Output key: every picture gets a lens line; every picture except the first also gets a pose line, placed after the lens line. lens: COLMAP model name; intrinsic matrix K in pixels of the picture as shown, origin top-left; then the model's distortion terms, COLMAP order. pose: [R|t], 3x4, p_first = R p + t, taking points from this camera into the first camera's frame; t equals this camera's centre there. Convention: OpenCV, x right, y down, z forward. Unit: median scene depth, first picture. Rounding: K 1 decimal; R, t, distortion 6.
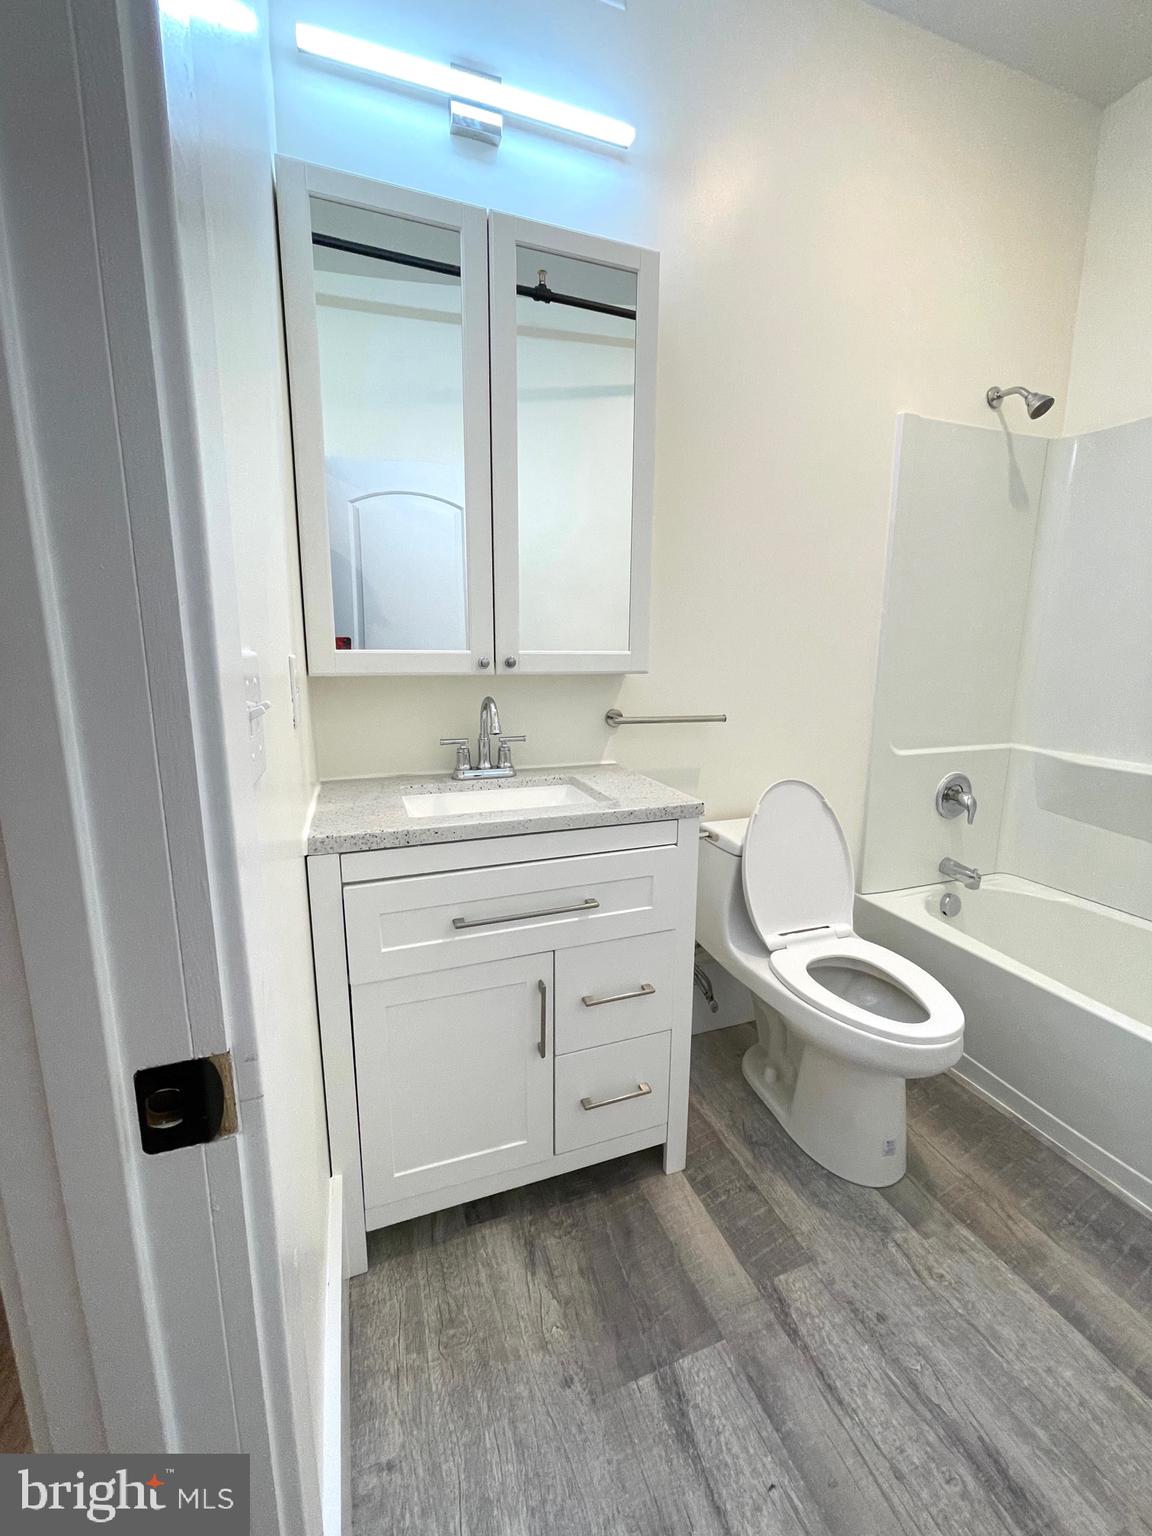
lens RADIAL K [[614.9, 0, 577.3], [0, 614.9, 760.3], [0, 0, 1]] dist [-0.002783, -0.001084]
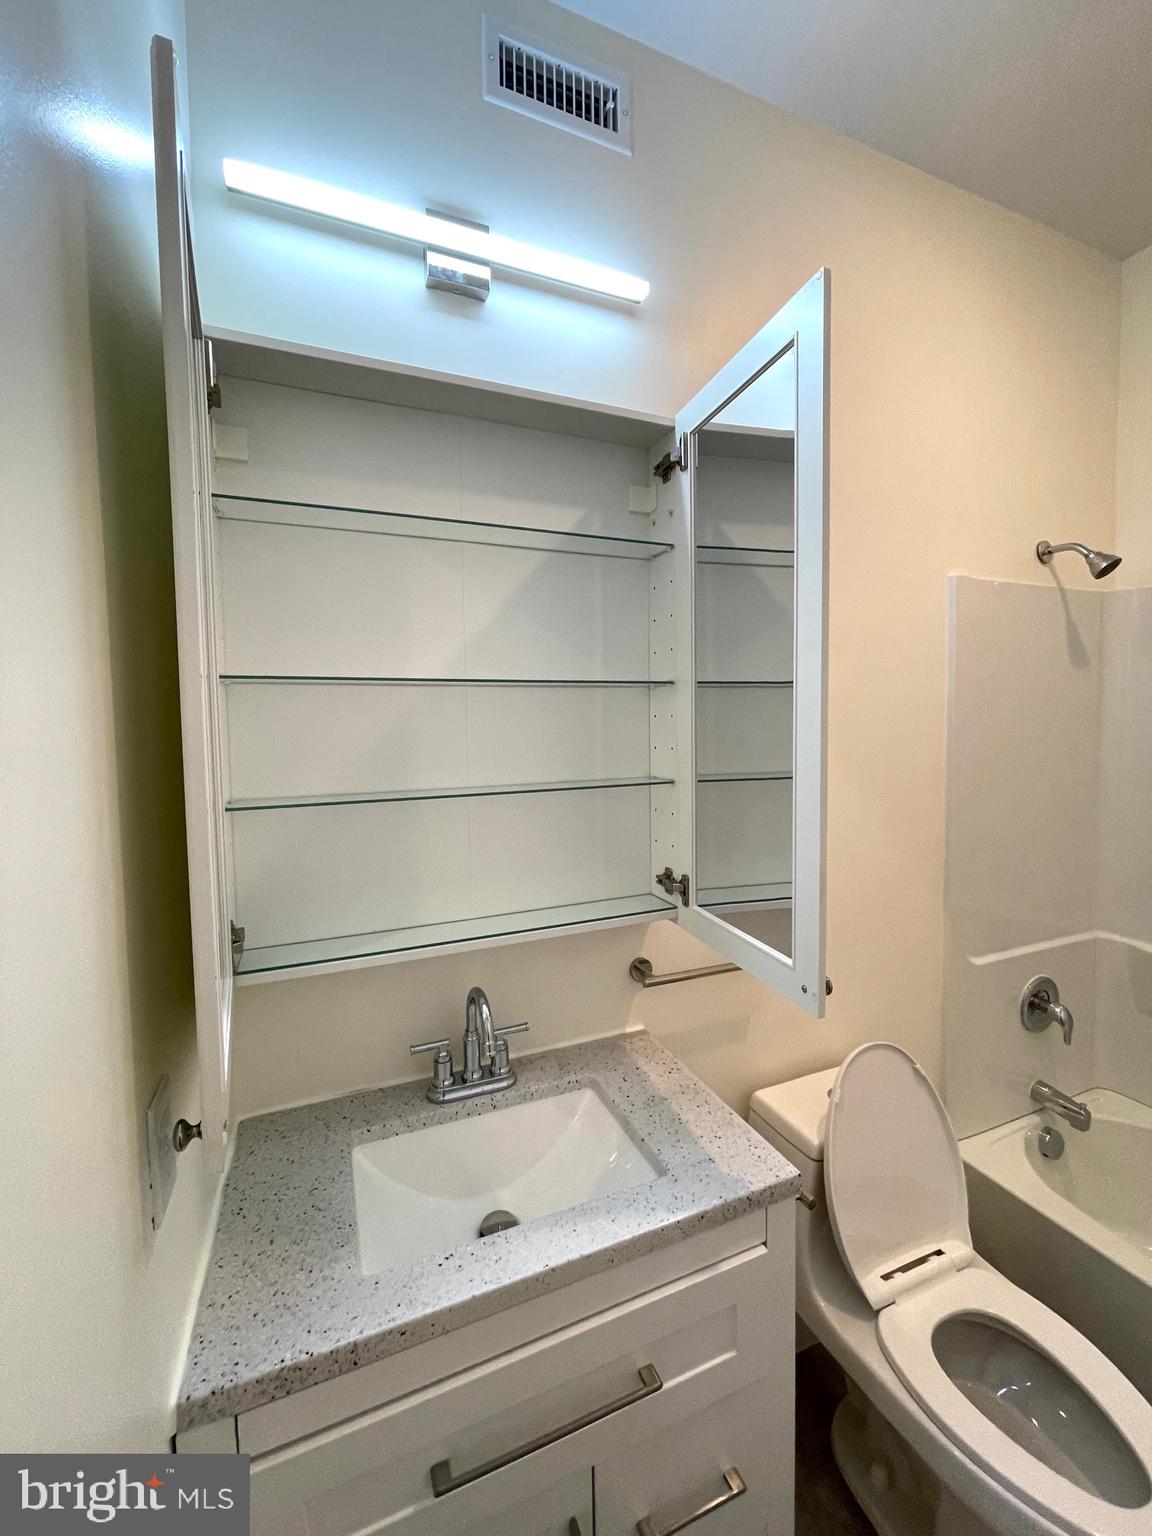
lens RADIAL K [[621.7, 0, 578.4], [0, 621.7, 756.3], [0, 0, 1]] dist [-0.000809, -0.000147]
pose [[0.998578, -0.024072, 0.047564, -0.055764], [0.029906, 0.991575, -0.126032, -0.278059], [-0.044129, 0.127275, 0.990885, 0.239861]]
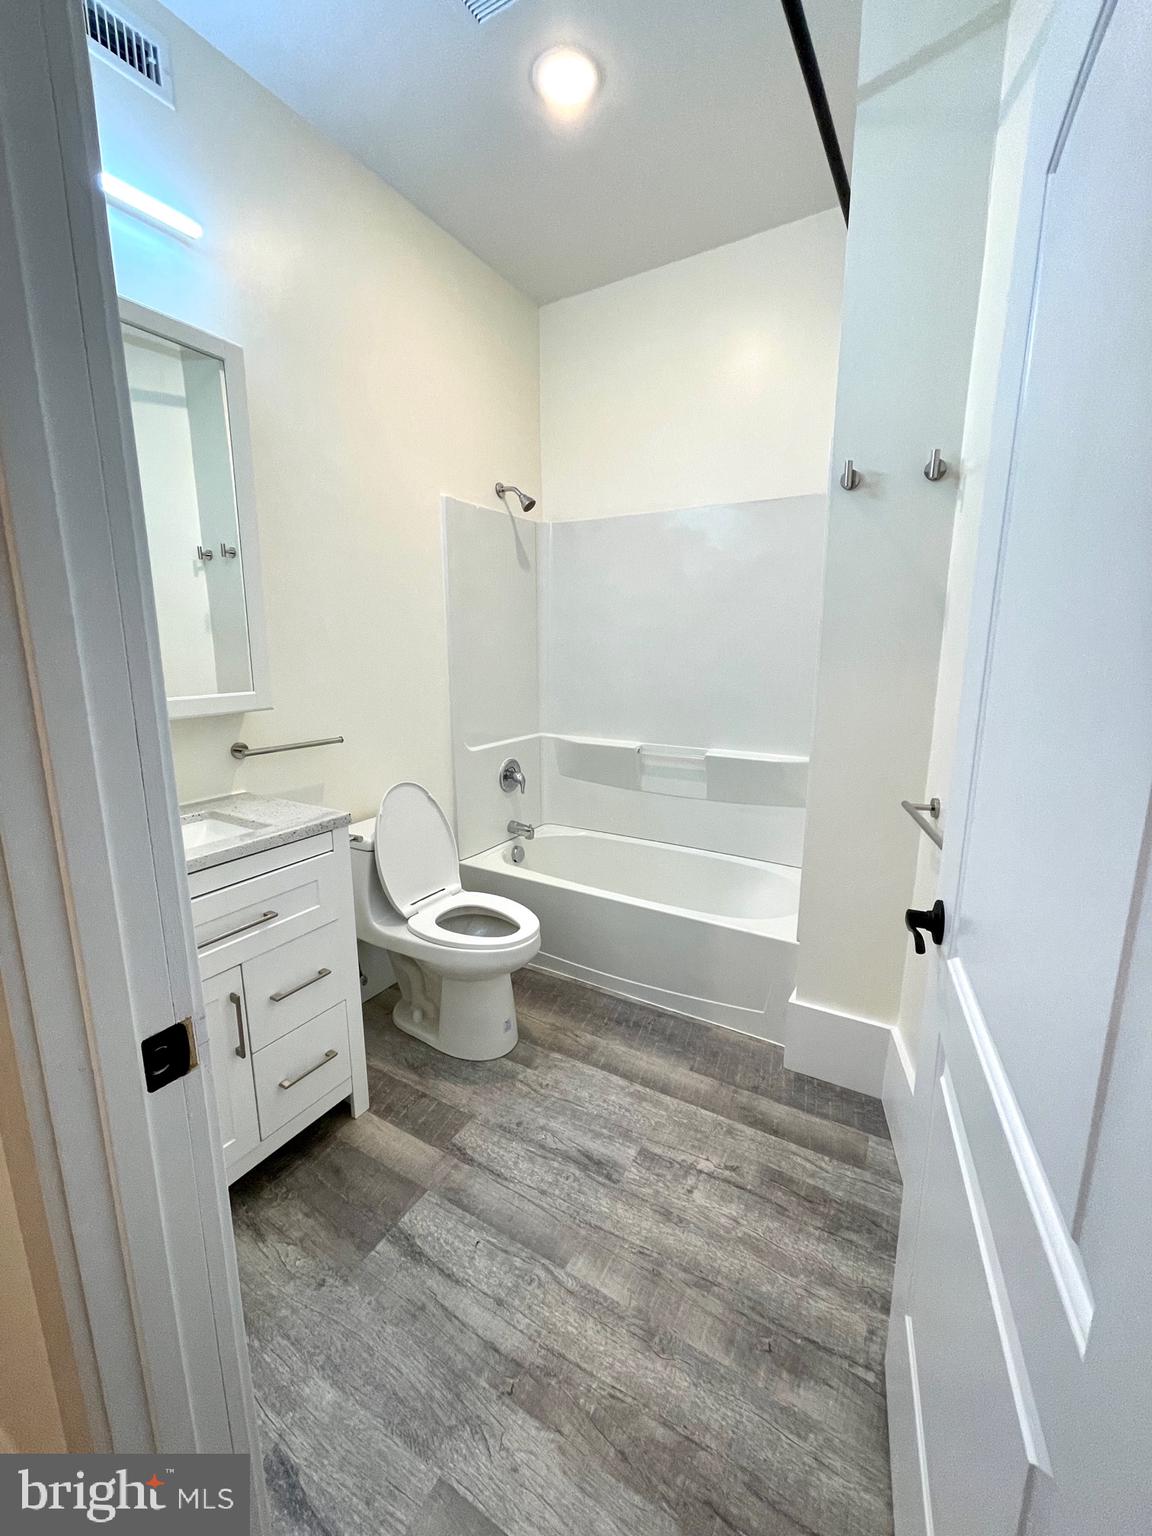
lens RADIAL K [[614.9, 0, 577.3], [0, 614.9, 760.3], [0, 0, 1]] dist [-0.002783, -0.001084]
pose [[0.772471, -0.125320, 0.622562, -0.183328], [0.118023, 0.991587, 0.053161, -0.045792], [-0.623987, 0.032411, 0.780763, -0.250822]]
